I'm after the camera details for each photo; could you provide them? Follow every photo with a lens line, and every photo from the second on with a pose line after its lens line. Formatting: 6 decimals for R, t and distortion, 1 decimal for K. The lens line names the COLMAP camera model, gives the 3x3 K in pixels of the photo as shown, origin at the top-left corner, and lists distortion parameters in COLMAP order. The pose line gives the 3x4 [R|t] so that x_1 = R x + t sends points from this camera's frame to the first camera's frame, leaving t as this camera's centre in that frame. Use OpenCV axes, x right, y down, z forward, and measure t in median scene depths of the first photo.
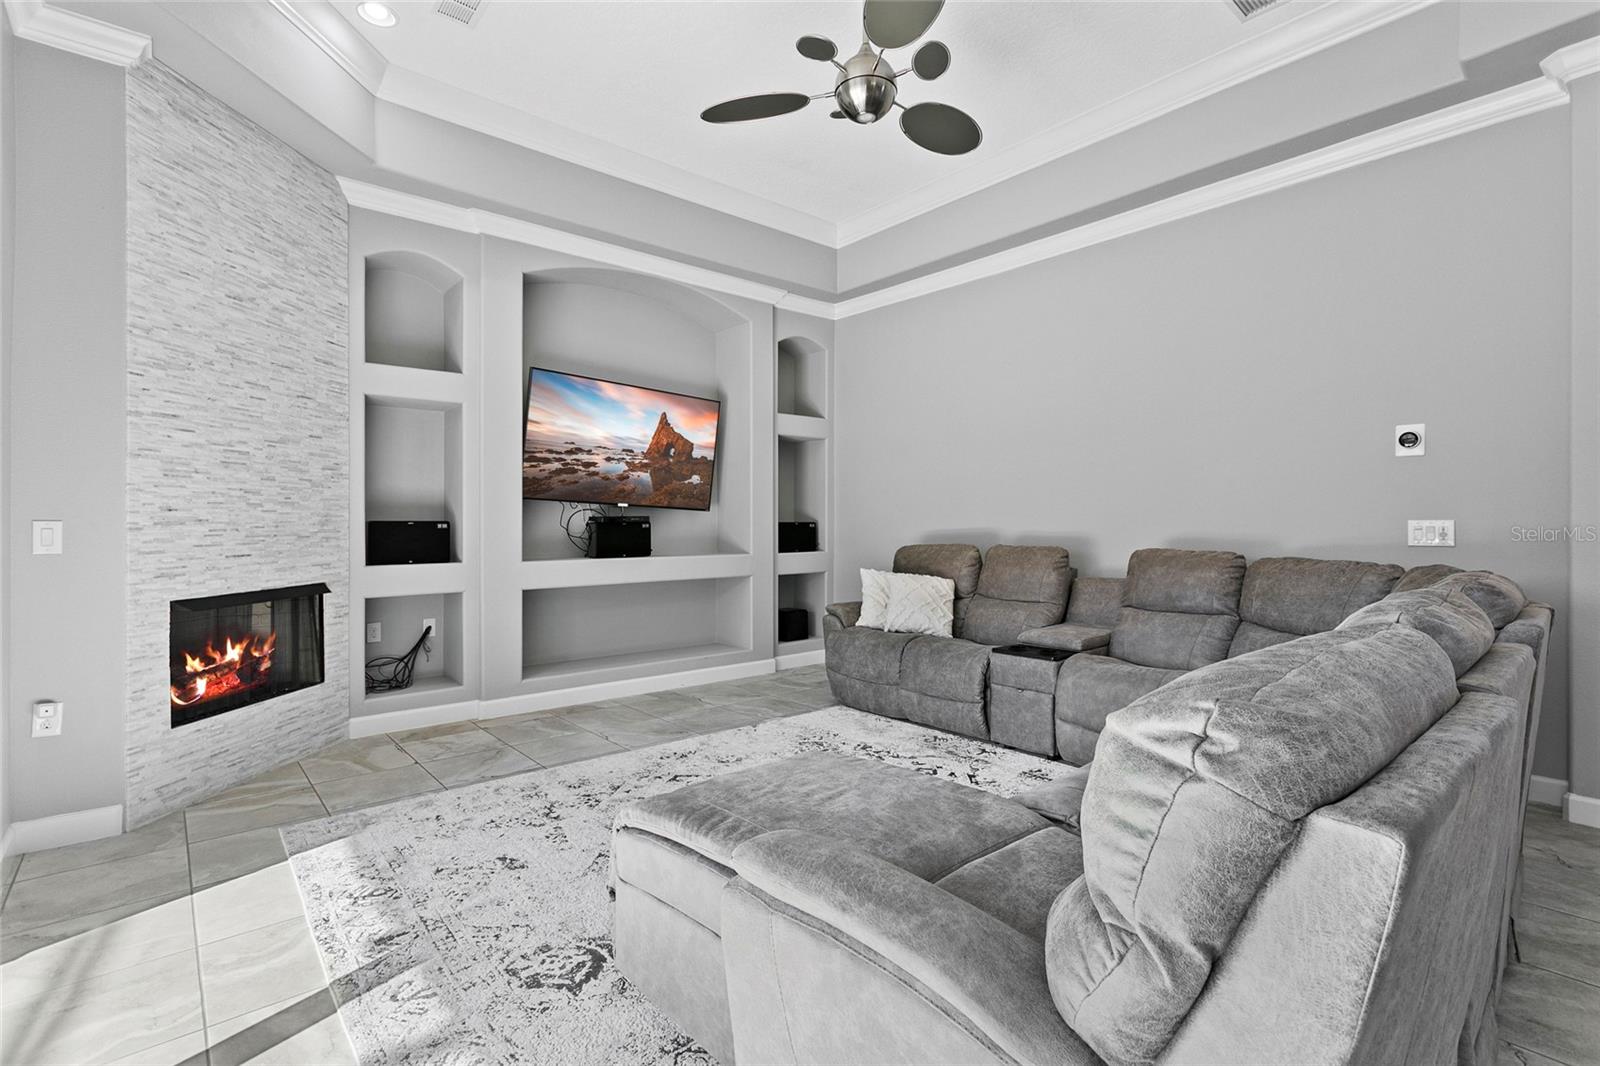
lens RADIAL K [[753.3, 0, 803.7], [0, 753.3, 525.4], [0, 0, 1]] dist [0.002796, 0.001247]
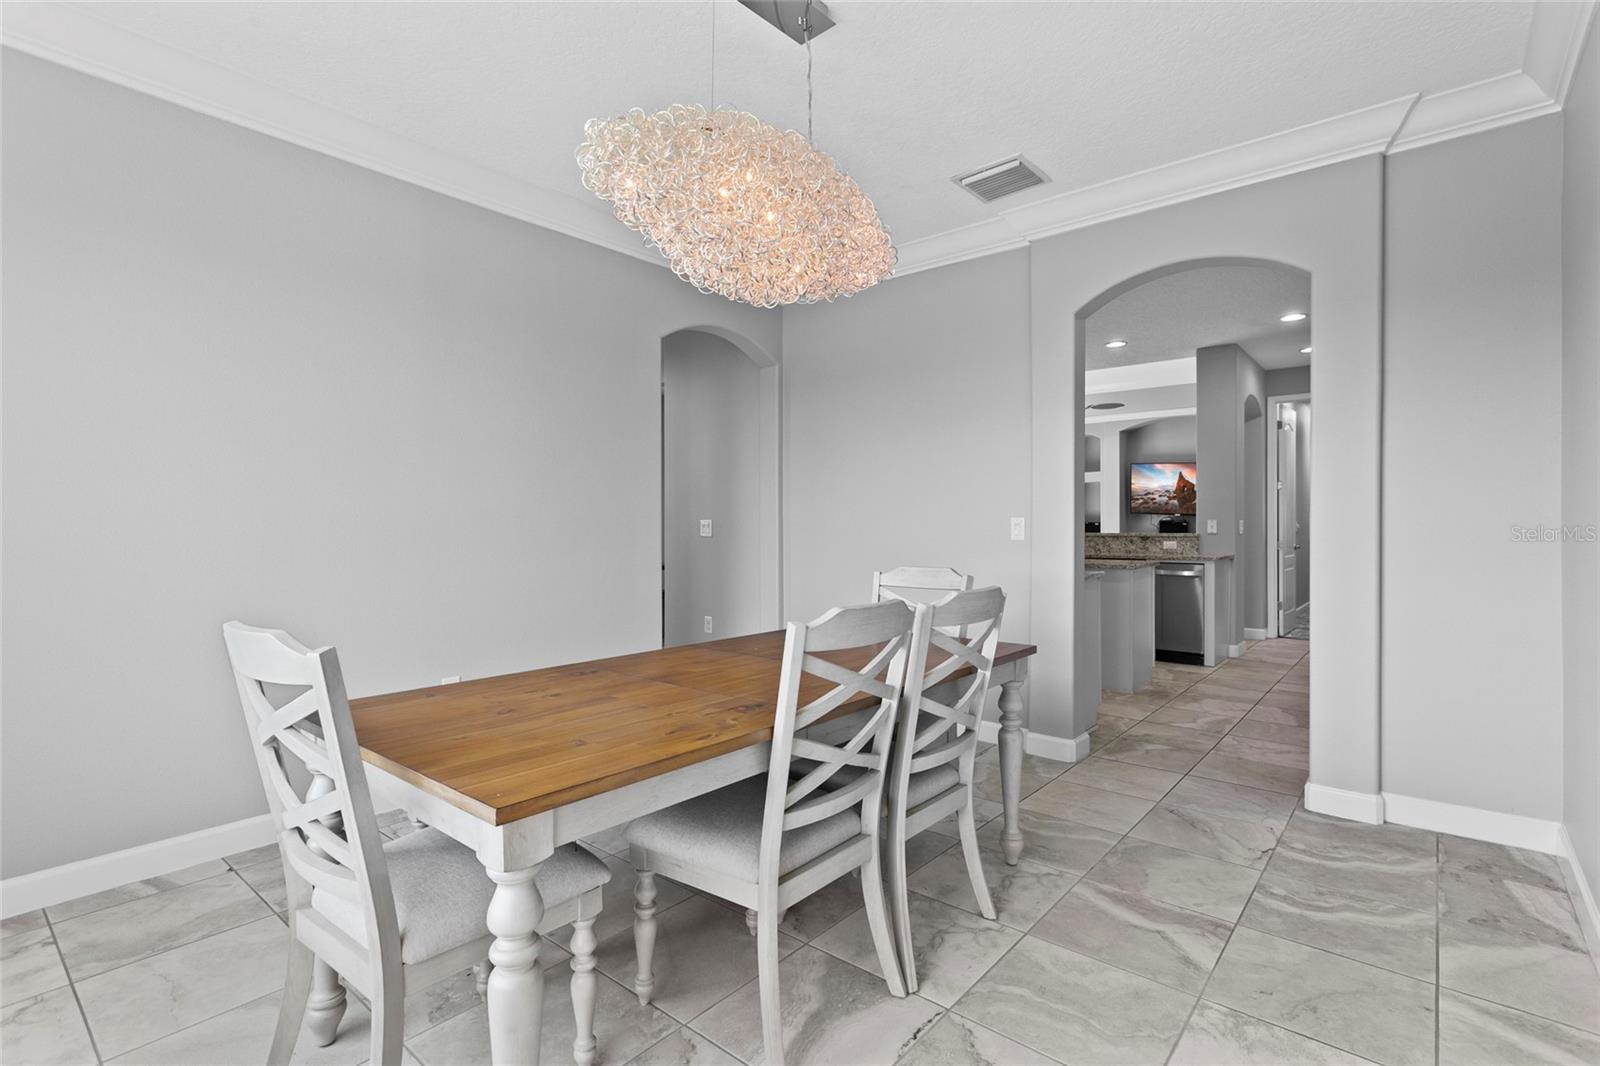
lens RADIAL K [[753.3, 0, 798.8], [0, 753.3, 533.8], [0, 0, 1]] dist [0.002796, 0.001247]
pose [[0.151041, 0.008231, -0.988493, 1.905109], [0.004890, 0.999947, 0.009073, 0.005416], [0.988515, -0.006205, 0.150993, -0.485304]]
